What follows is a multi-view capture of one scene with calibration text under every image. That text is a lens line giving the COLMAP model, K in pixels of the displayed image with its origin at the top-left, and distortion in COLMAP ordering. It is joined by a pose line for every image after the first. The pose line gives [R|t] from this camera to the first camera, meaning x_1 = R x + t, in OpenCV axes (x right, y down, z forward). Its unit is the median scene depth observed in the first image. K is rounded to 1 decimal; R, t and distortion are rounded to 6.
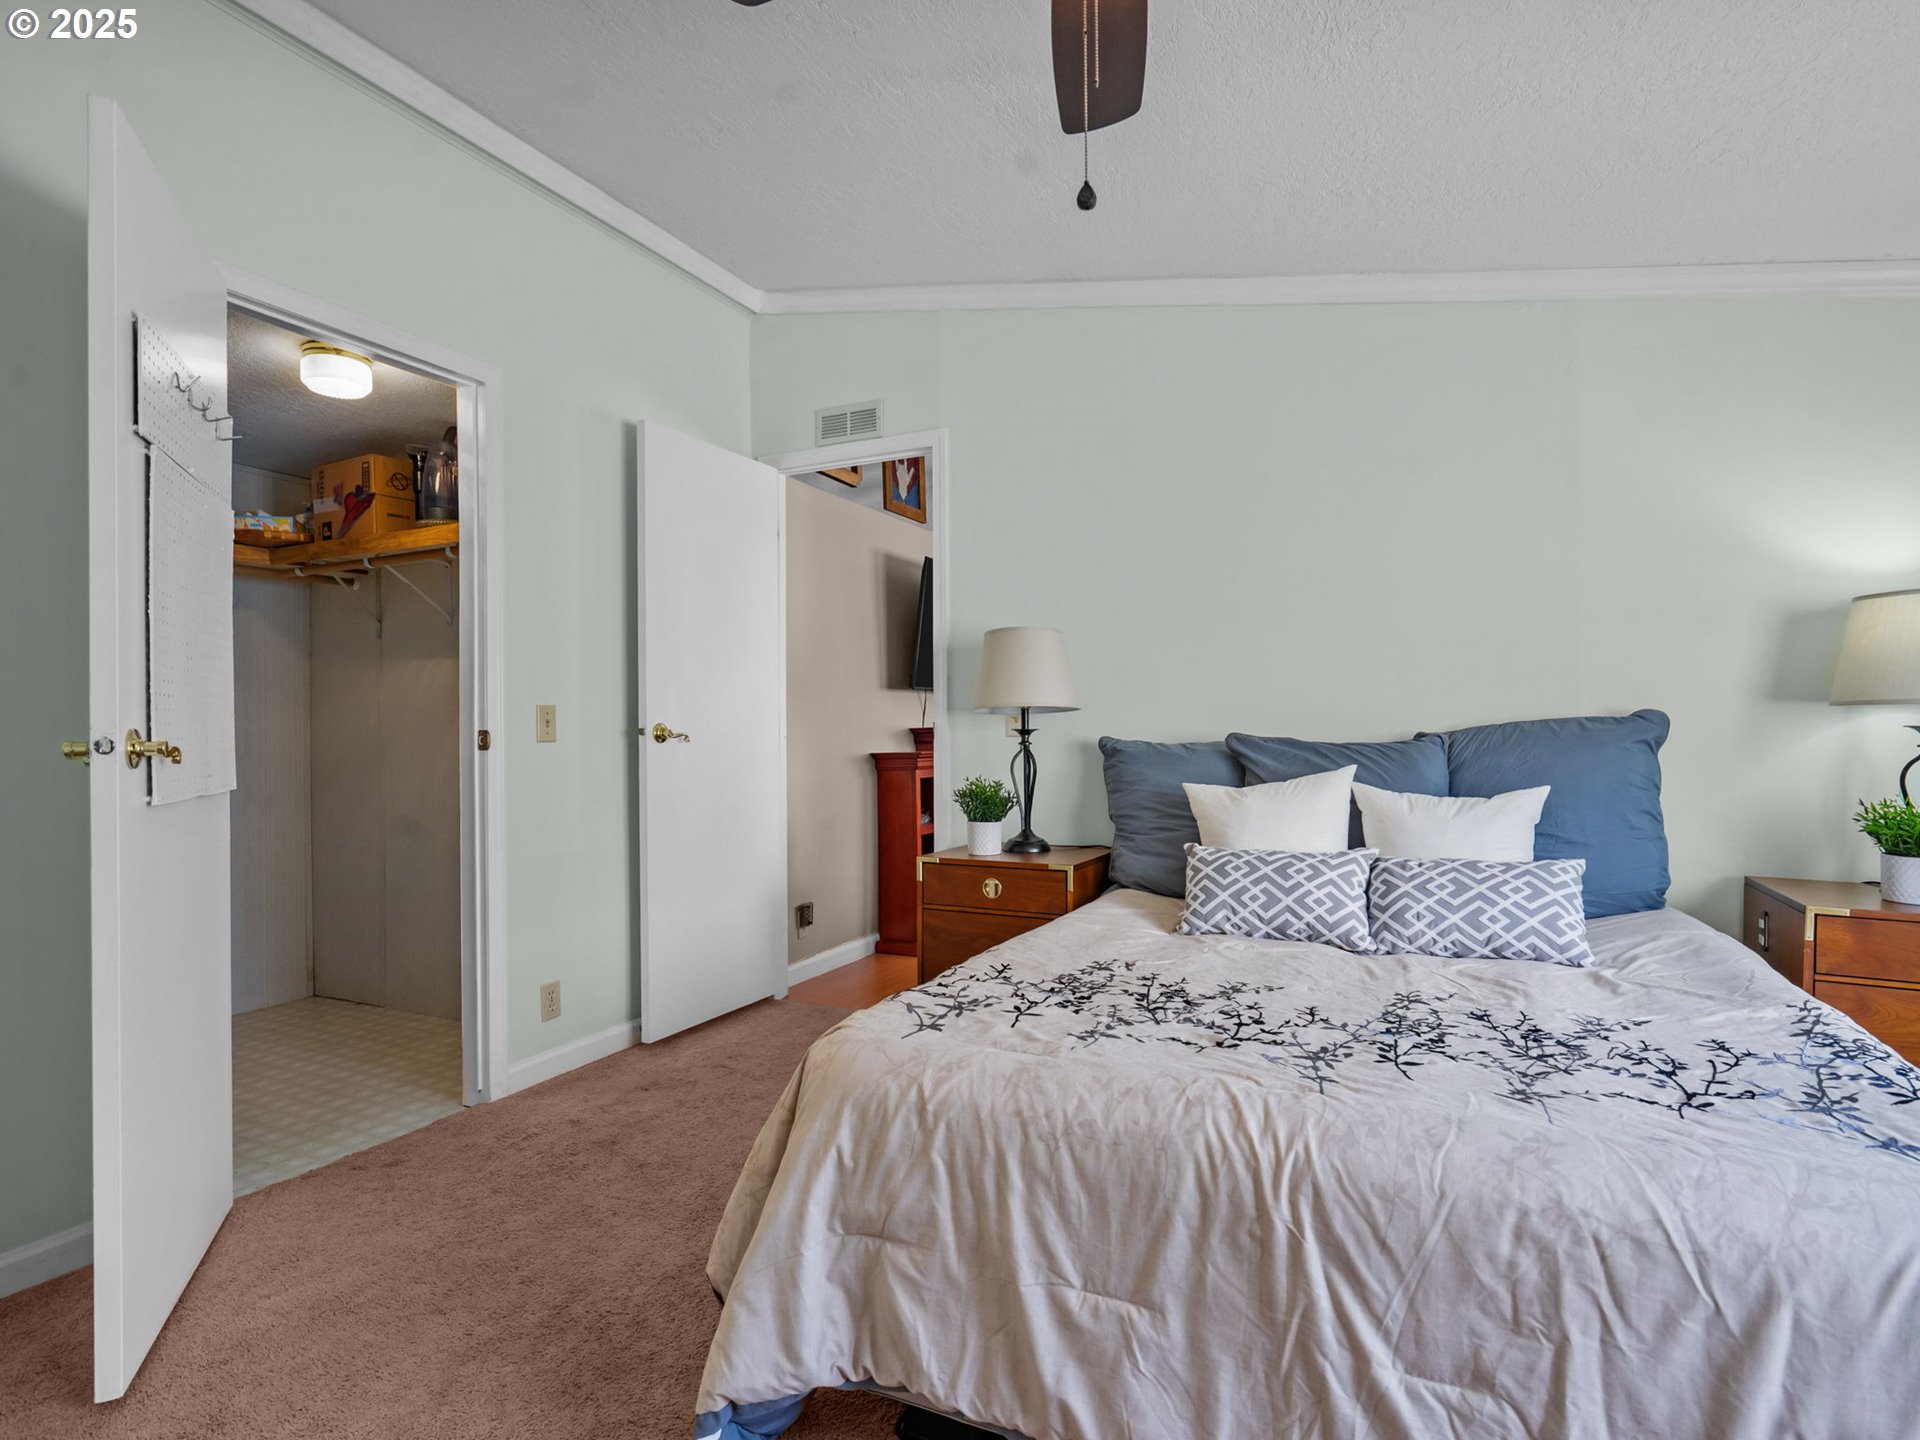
lens RADIAL K [[1041.5, 0, 948.8], [0, 1041.5, 721.8], [0, 0, 1]] dist [0.030177, 0.001459]
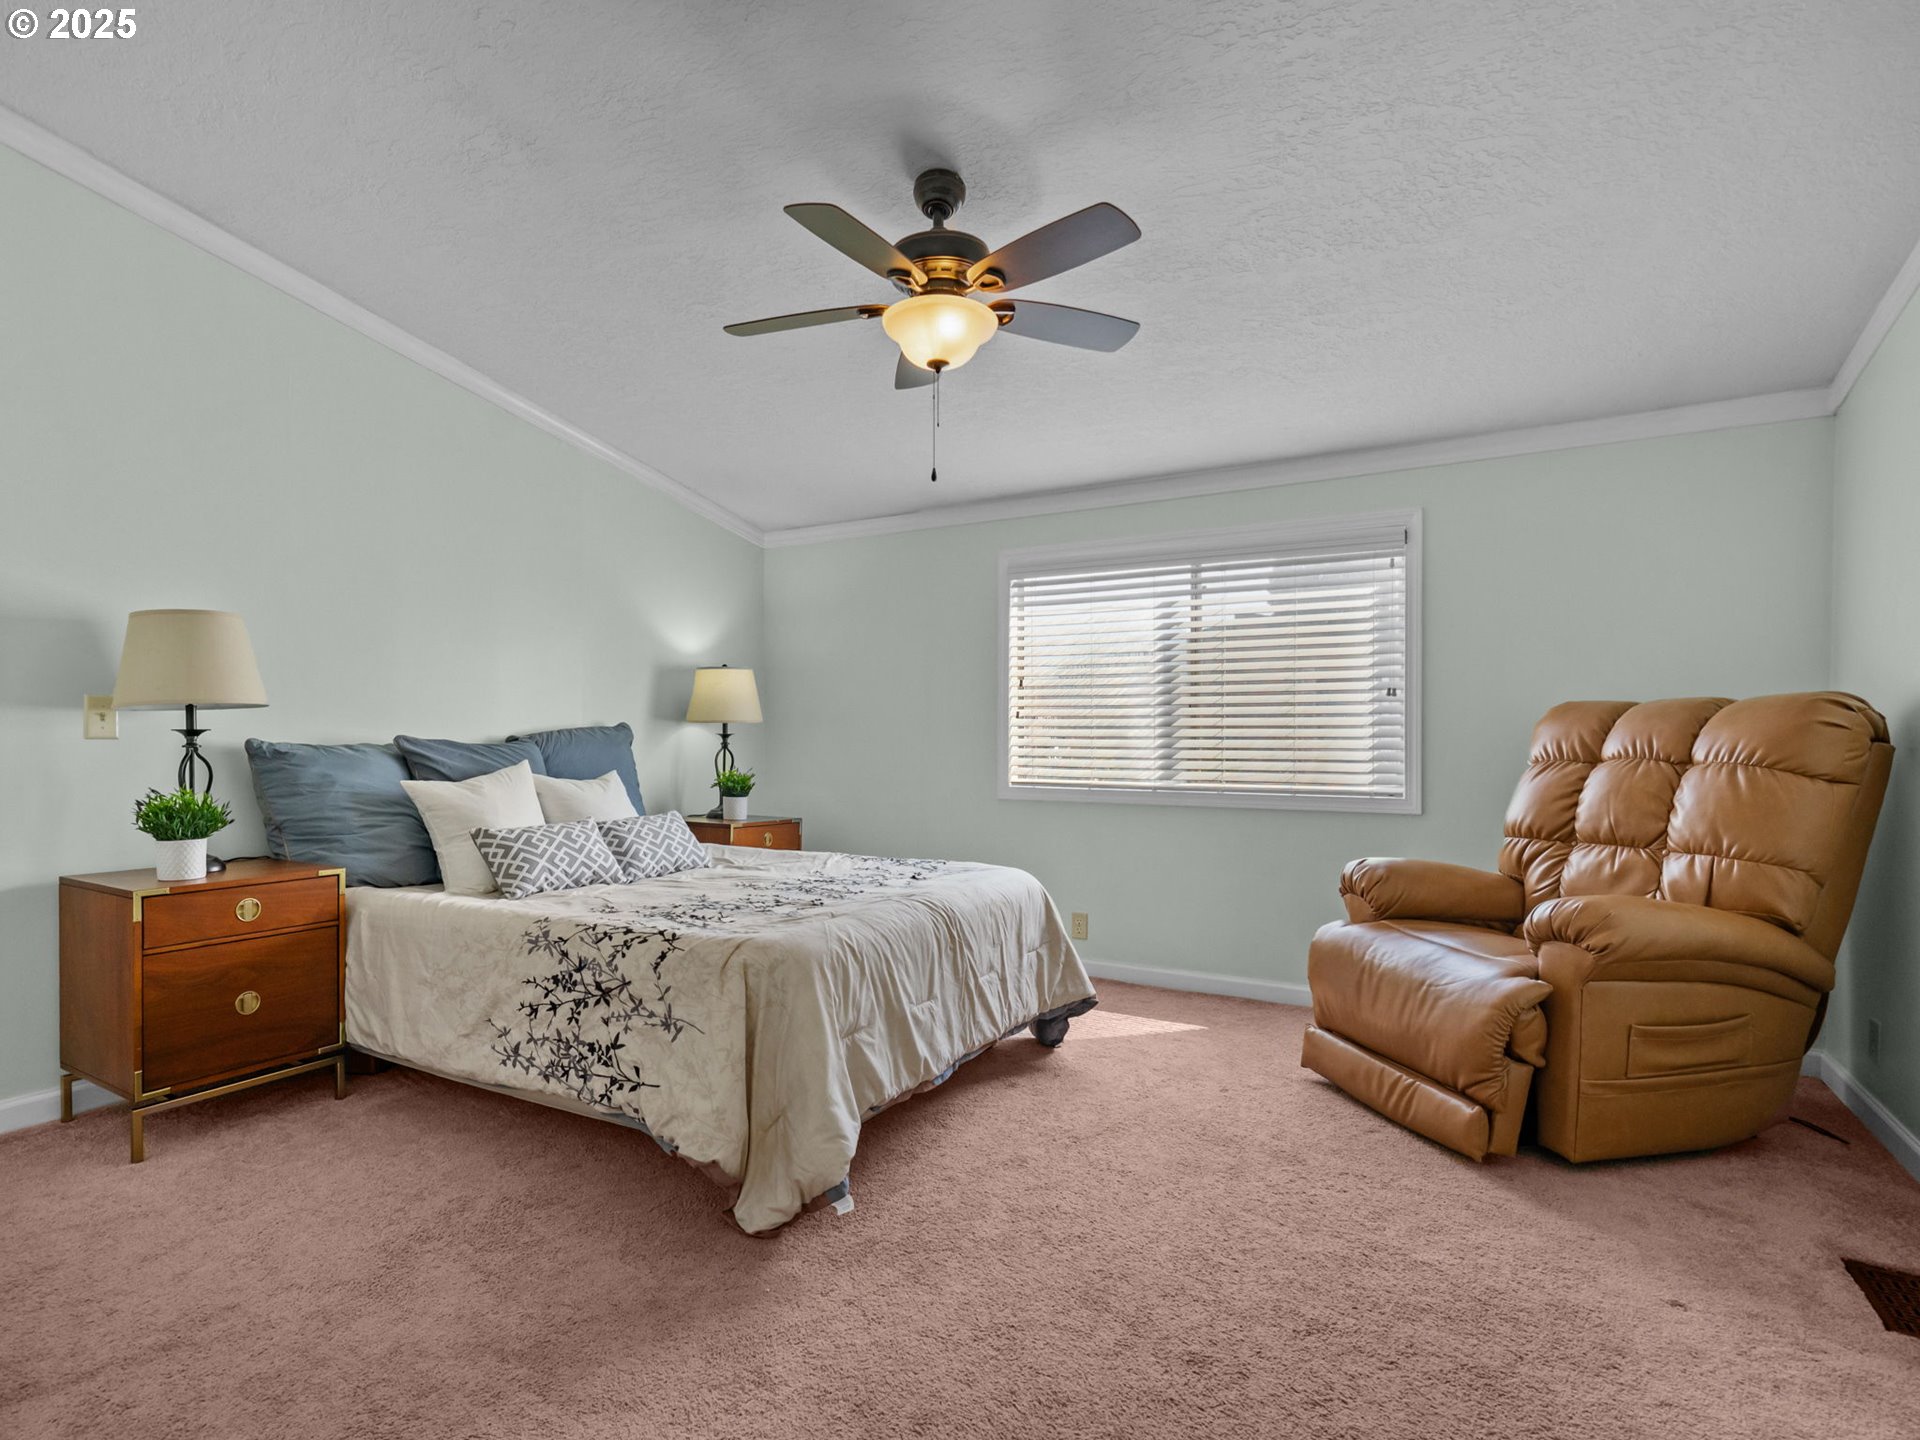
lens RADIAL K [[1041.5, 0, 952.4], [0, 1041.5, 731.4], [0, 0, 1]] dist [0.030177, 0.001459]
pose [[0.028666, 0.009267, 0.999546, -1.037409], [-0.017375, 0.999811, -0.008771, 0.007732], [-0.999438, -0.017115, 0.028822, 0.470254]]
